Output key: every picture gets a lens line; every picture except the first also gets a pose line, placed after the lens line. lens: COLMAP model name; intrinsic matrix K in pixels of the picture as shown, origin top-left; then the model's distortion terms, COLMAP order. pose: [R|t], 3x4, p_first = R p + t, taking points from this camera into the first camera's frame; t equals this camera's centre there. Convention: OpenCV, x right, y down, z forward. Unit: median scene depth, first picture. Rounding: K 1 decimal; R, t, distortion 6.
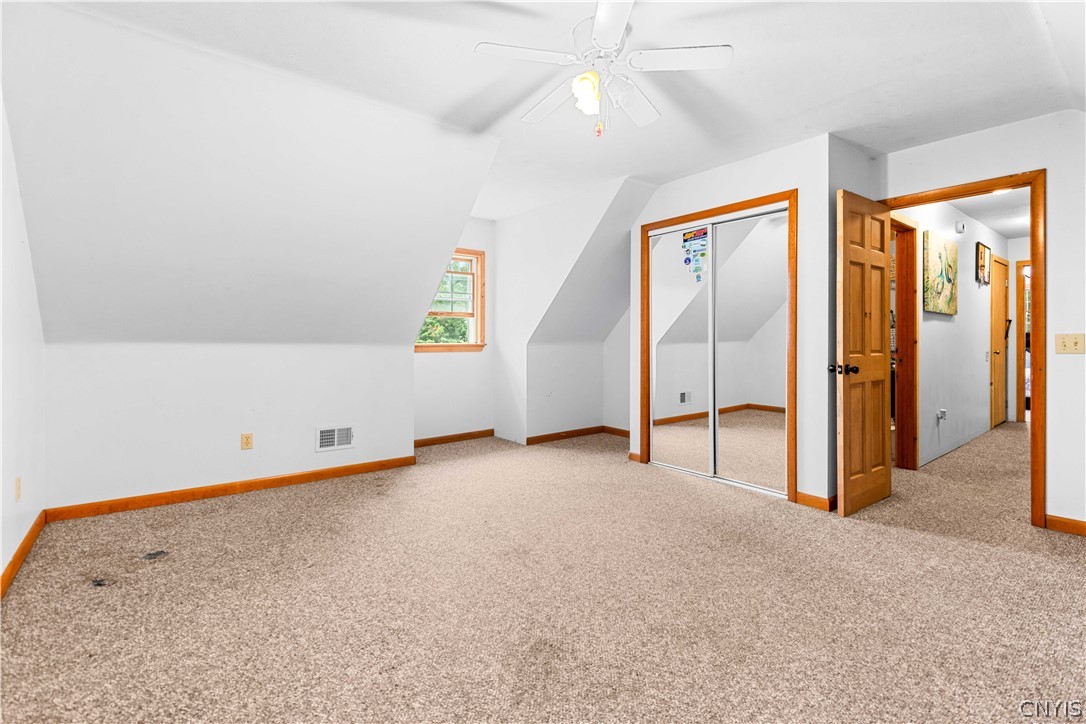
lens RADIAL K [[488.1, 0, 545.8], [0, 488.1, 343.2], [0, 0, 1]] dist [0.033215, -0.017384]
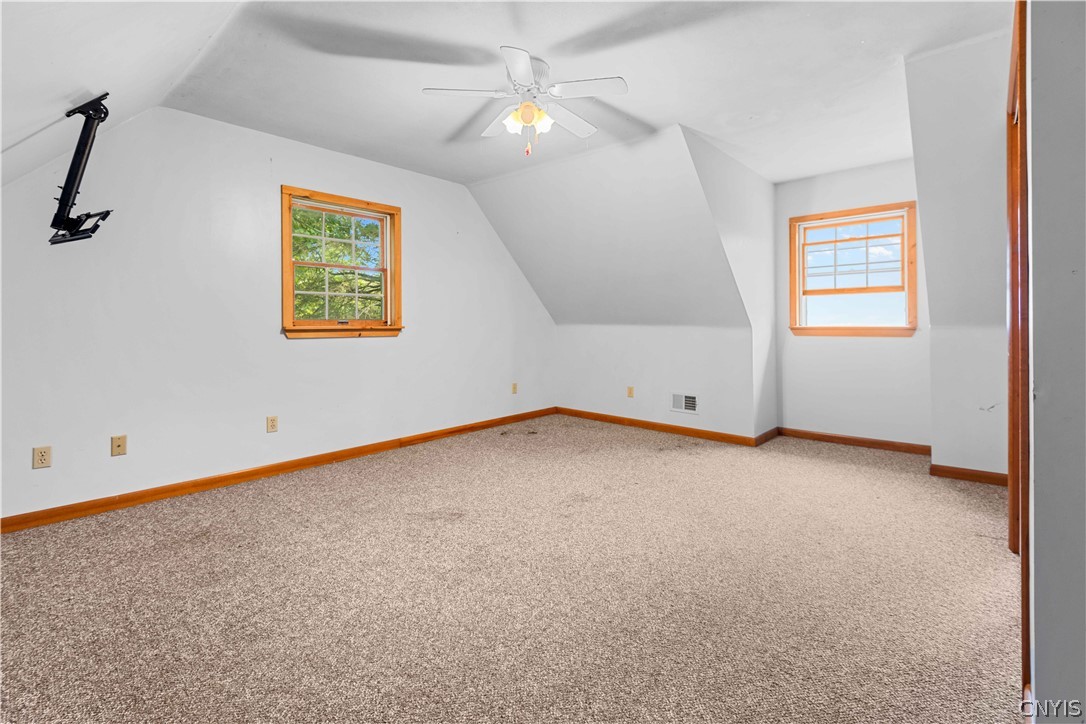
lens RADIAL K [[494.9, 0, 547.2], [0, 494.9, 324.9], [0, 0, 1]] dist [0.035986, -0.018974]
pose [[0.178267, 0.000998, -0.983982, 0.936179], [-0.006109, 0.999981, -0.000092, 0.002023], [0.983963, 0.006028, 0.178270, 0.578203]]
